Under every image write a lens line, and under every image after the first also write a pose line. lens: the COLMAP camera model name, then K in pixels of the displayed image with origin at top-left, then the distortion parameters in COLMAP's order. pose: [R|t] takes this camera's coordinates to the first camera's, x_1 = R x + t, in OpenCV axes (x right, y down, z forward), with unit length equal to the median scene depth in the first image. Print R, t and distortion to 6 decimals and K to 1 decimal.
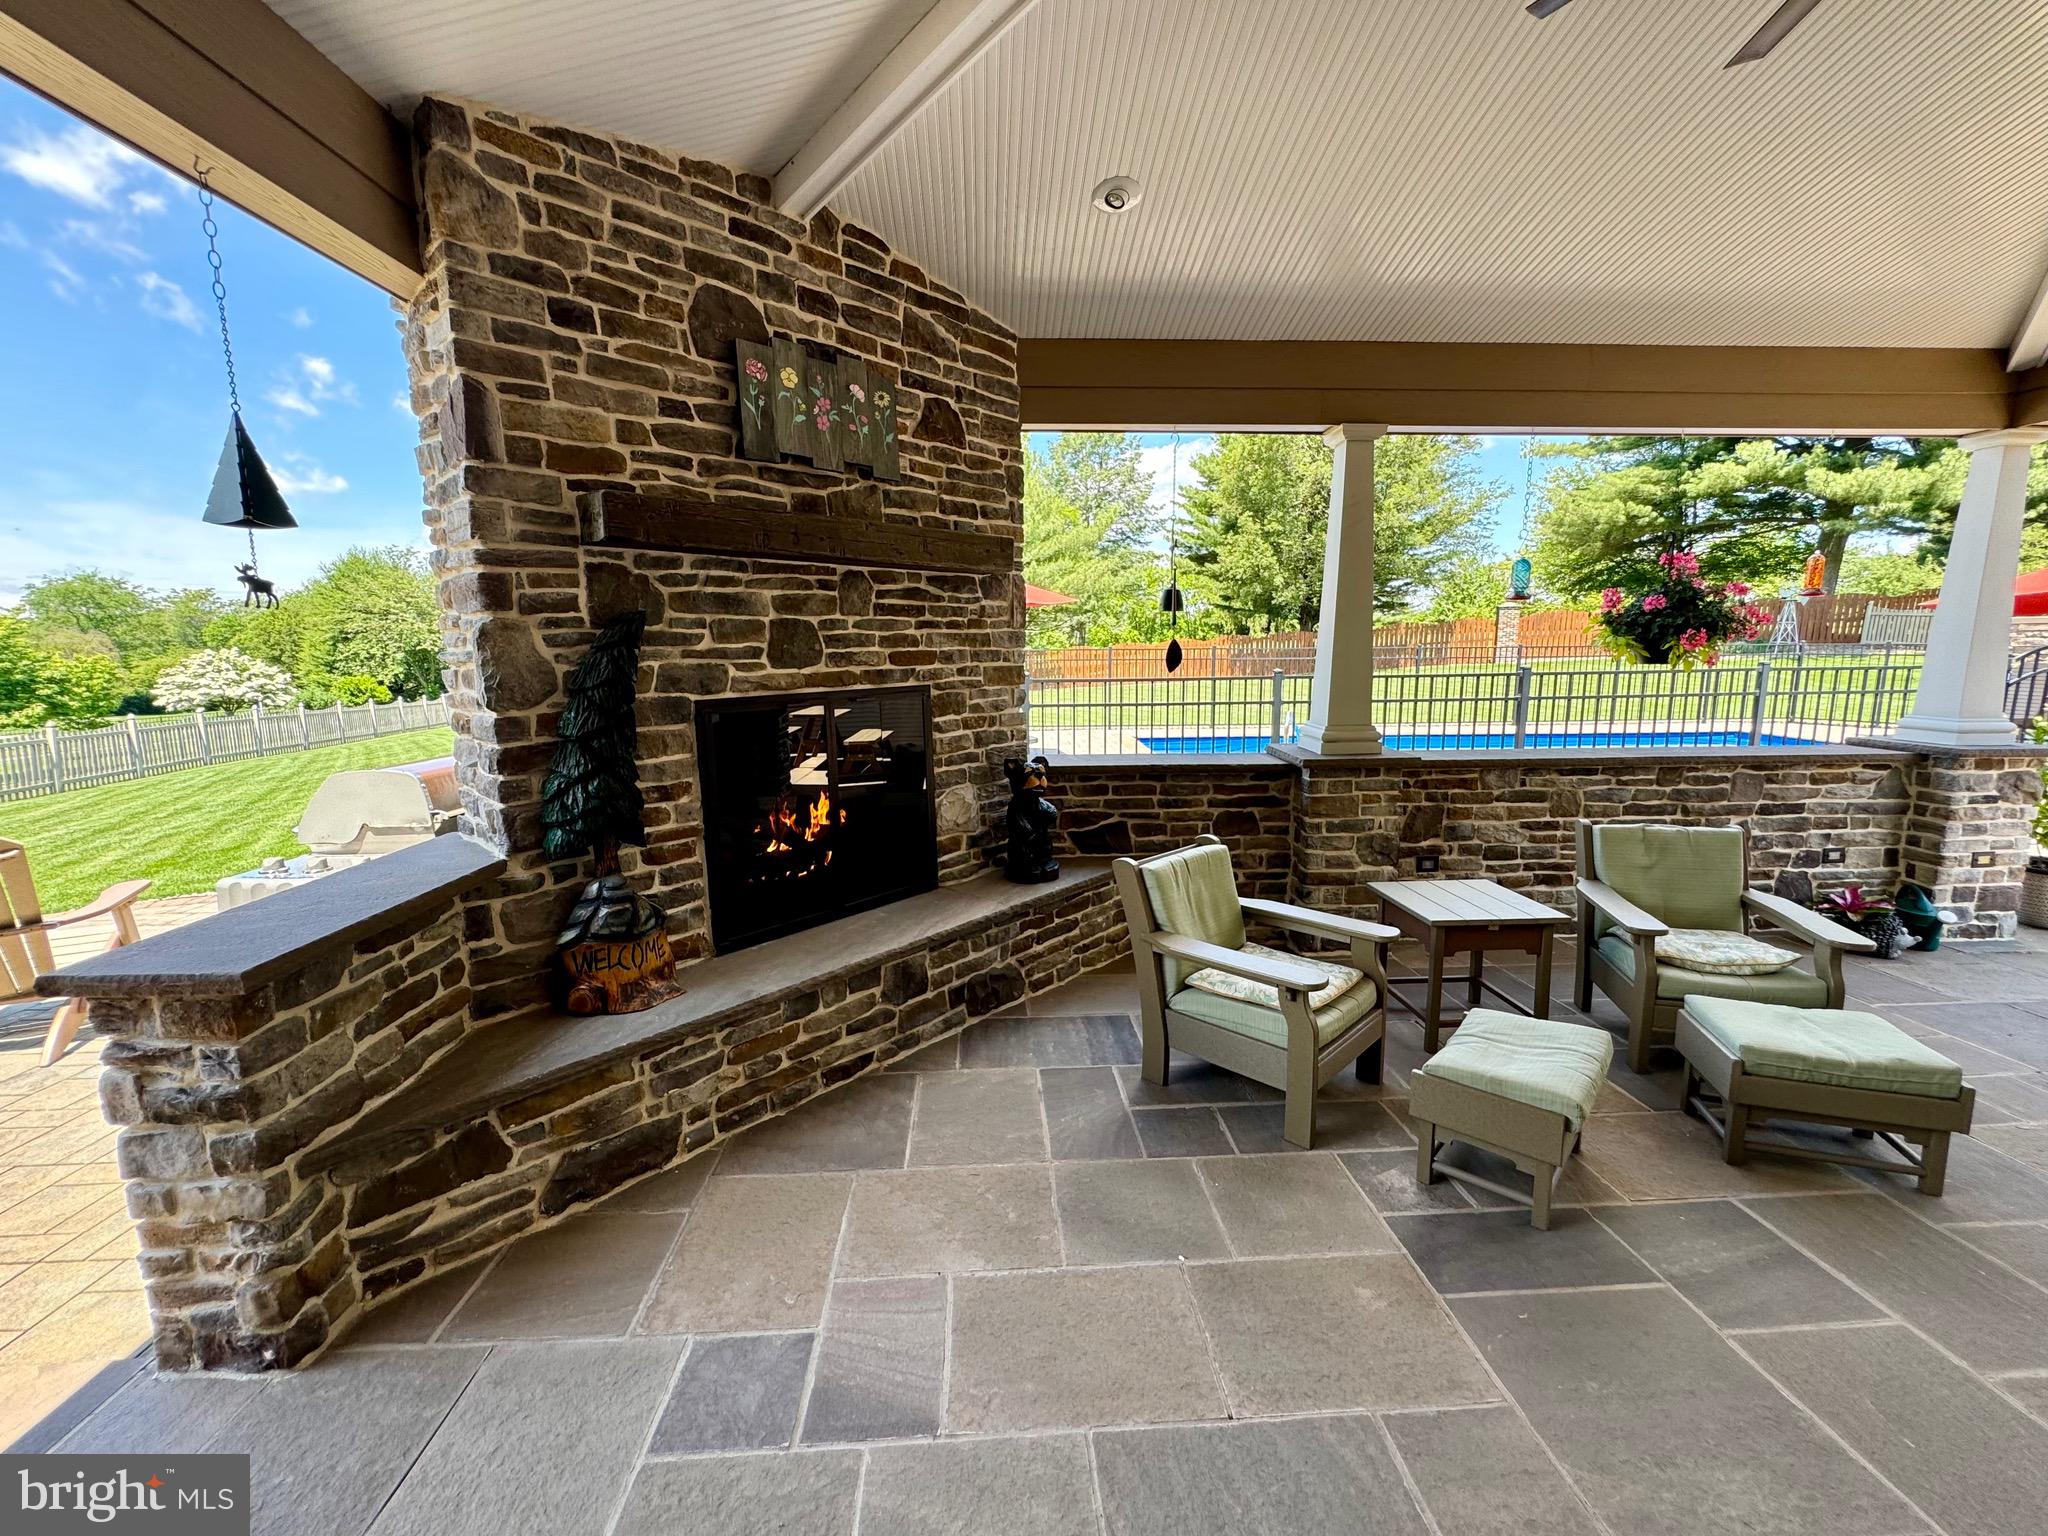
lens RADIAL K [[824.1, 0, 1024.0], [0, 824.1, 768.0], [0, 0, 1]] dist [-0.022284, 0.012213]
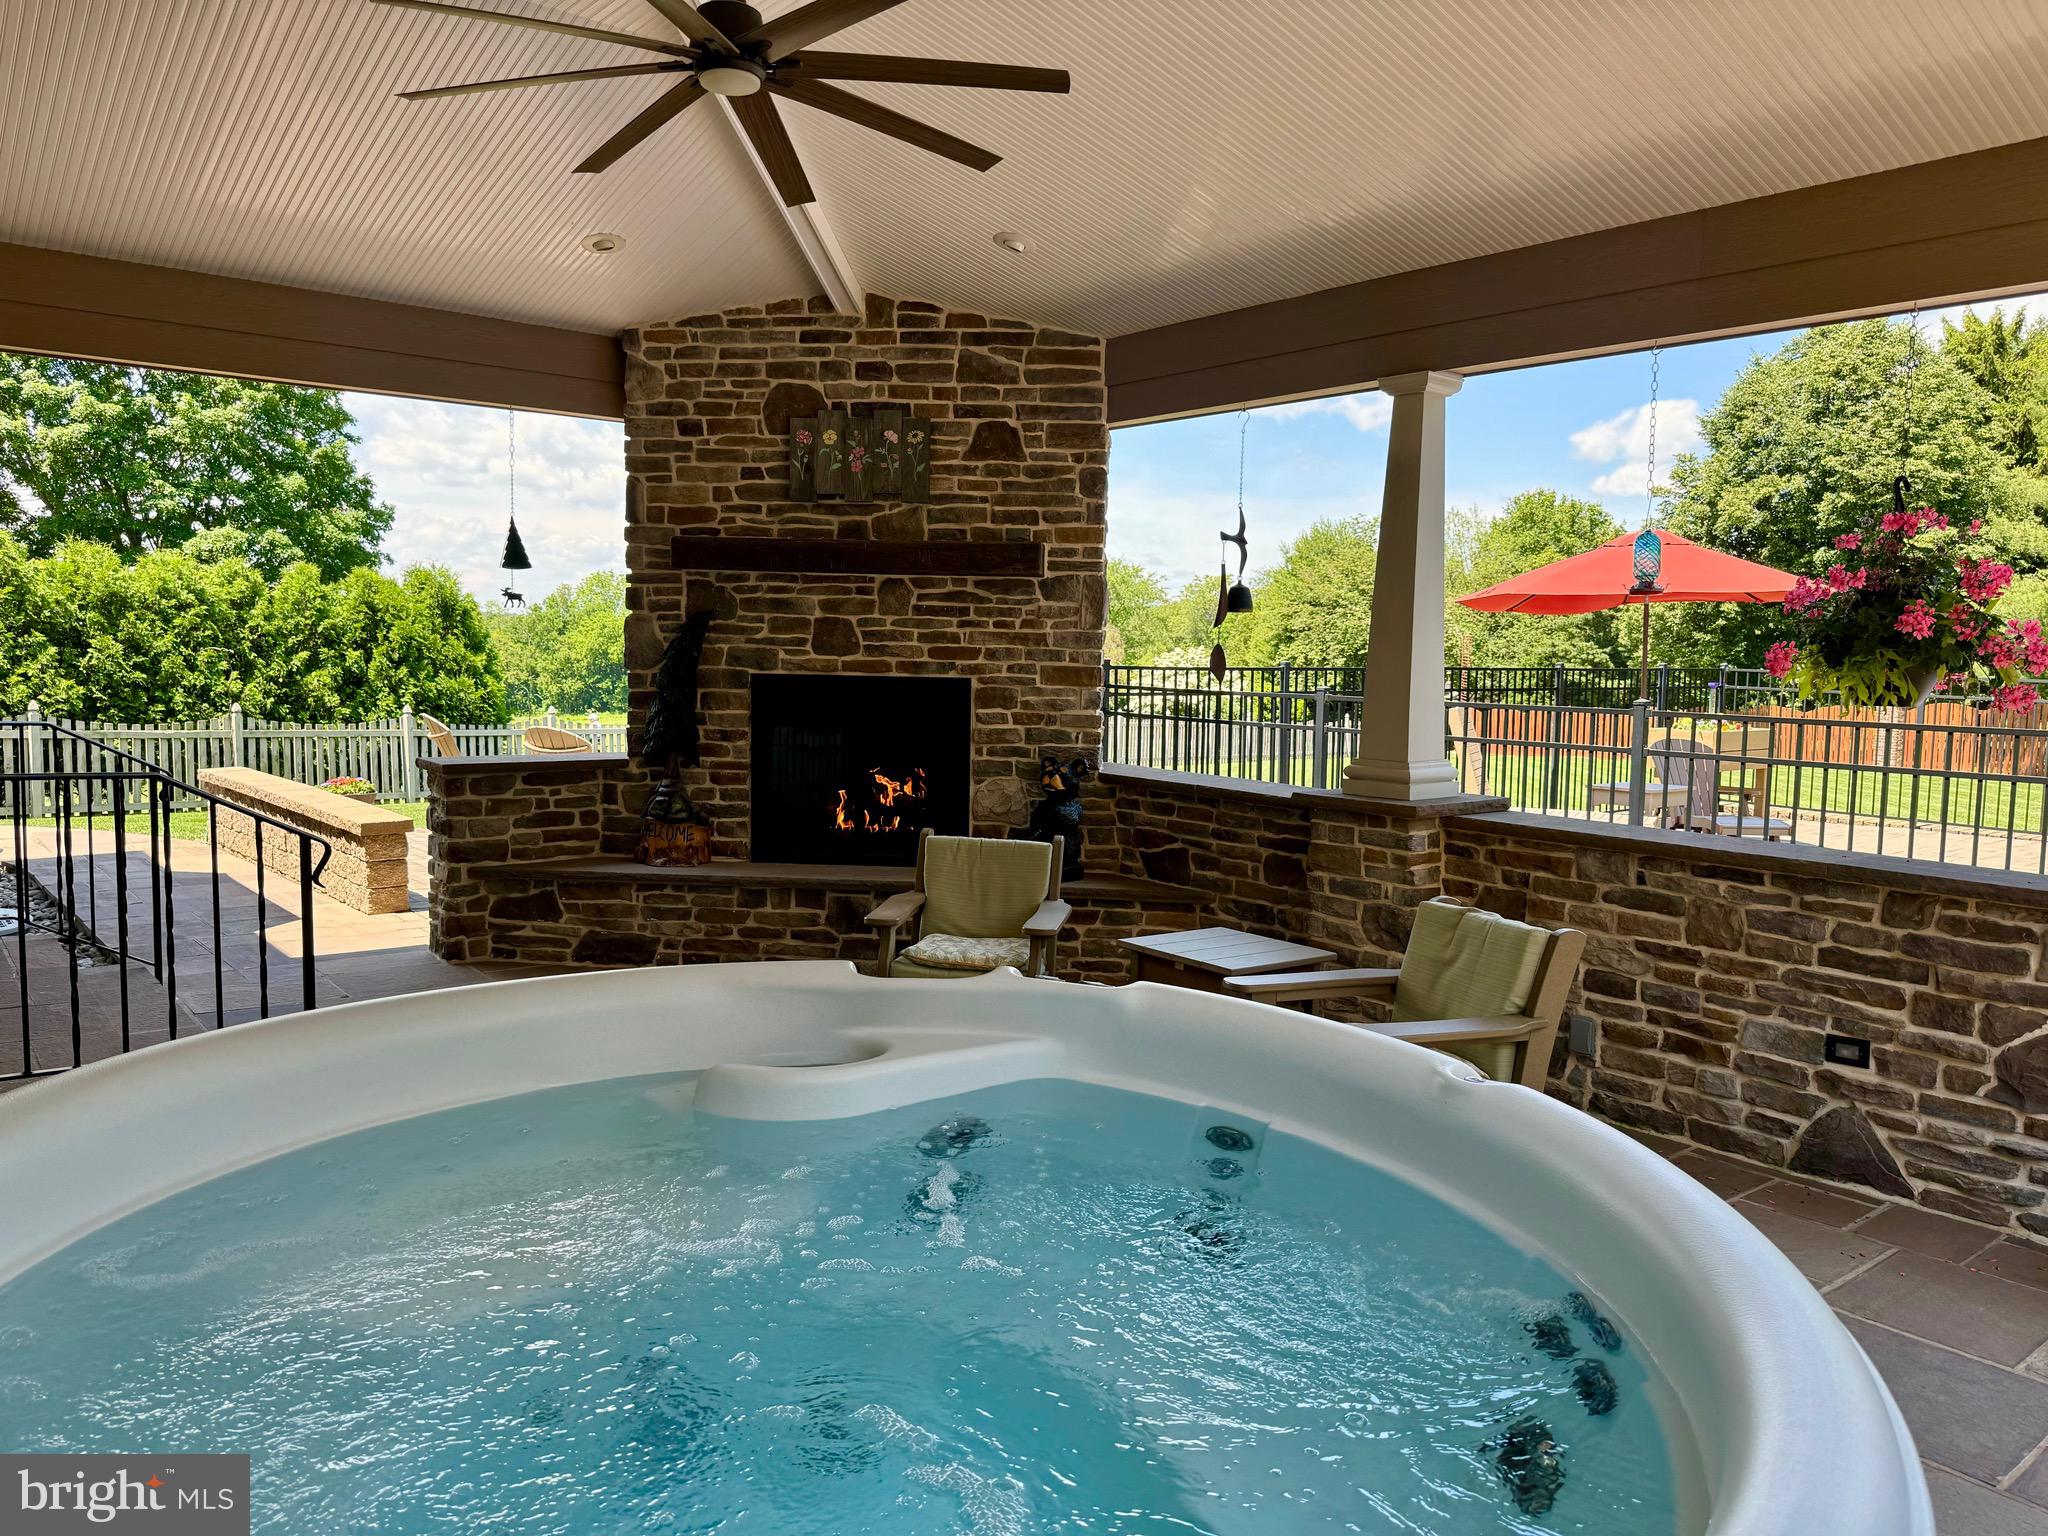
lens RADIAL K [[1417.2, 0, 1024.0], [0, 1417.2, 768.0], [0, 0, 1]] dist [0.094666, -0.001126]
pose [[0.601963, 0.092049, -0.793201, 1.748892], [-0.149872, 0.988705, 0.000998, 0.005767], [0.784333, 0.118278, 0.608959, -0.099358]]
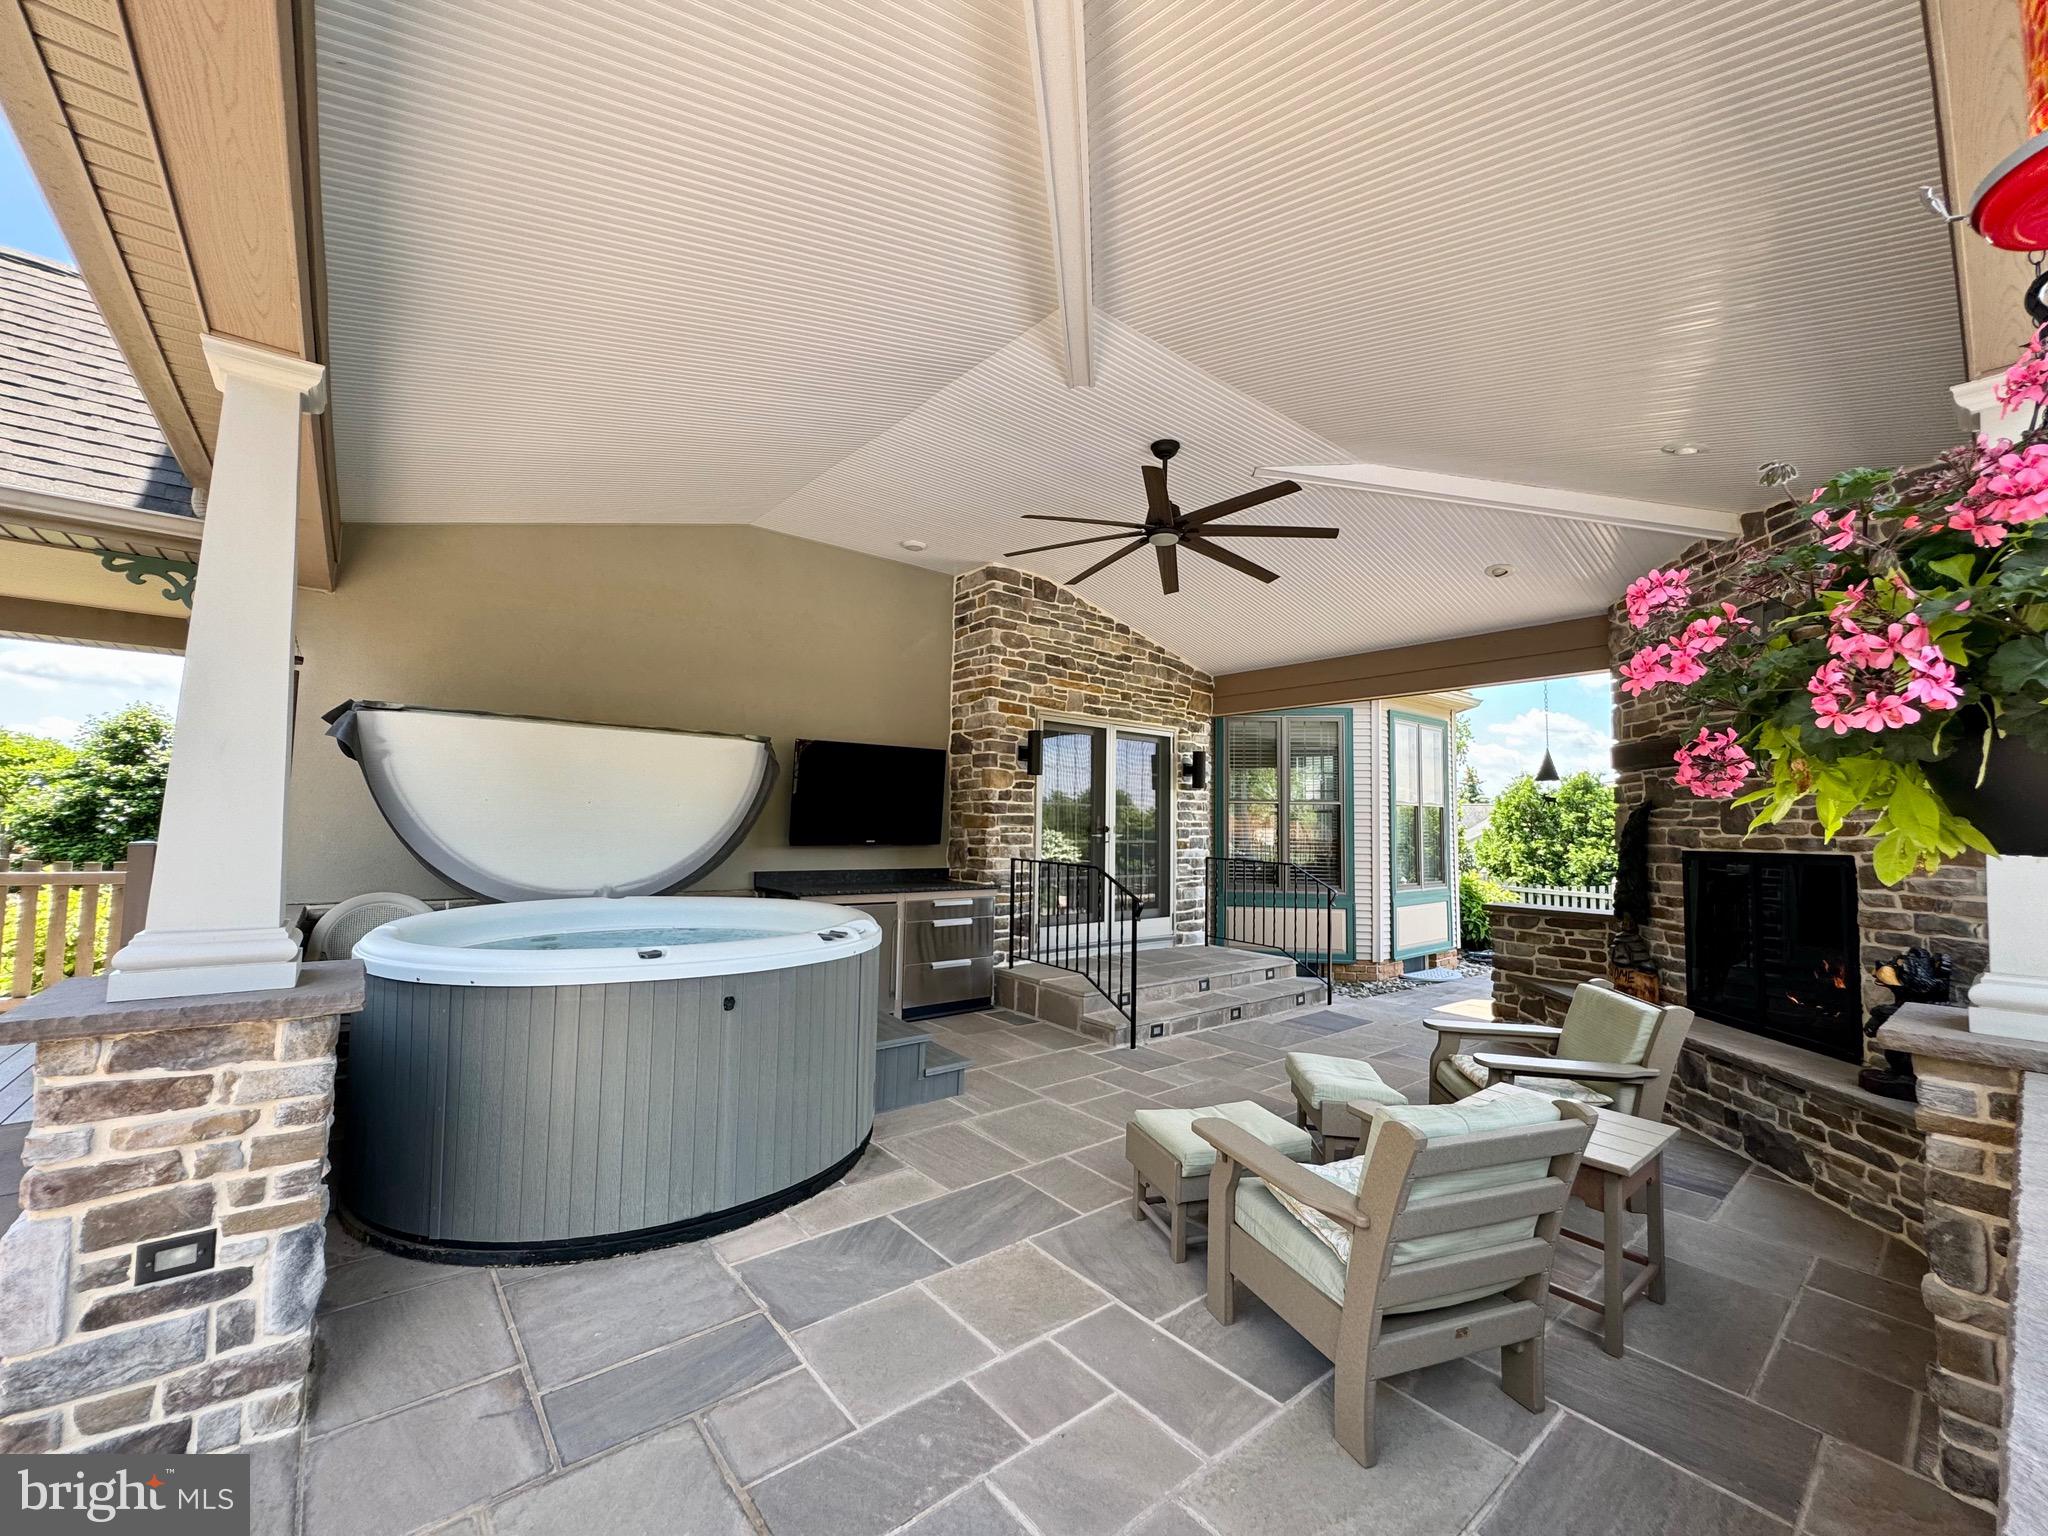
lens RADIAL K [[824.1, 0, 1024.0], [0, 824.1, 768.0], [0, 0, 1]] dist [-0.022284, 0.012213]
pose [[-0.802975, -0.055368, -0.593435, 1.609335], [-0.109468, 0.992438, 0.055525, -0.186114], [0.585873, 0.109548, -0.802965, 1.459160]]
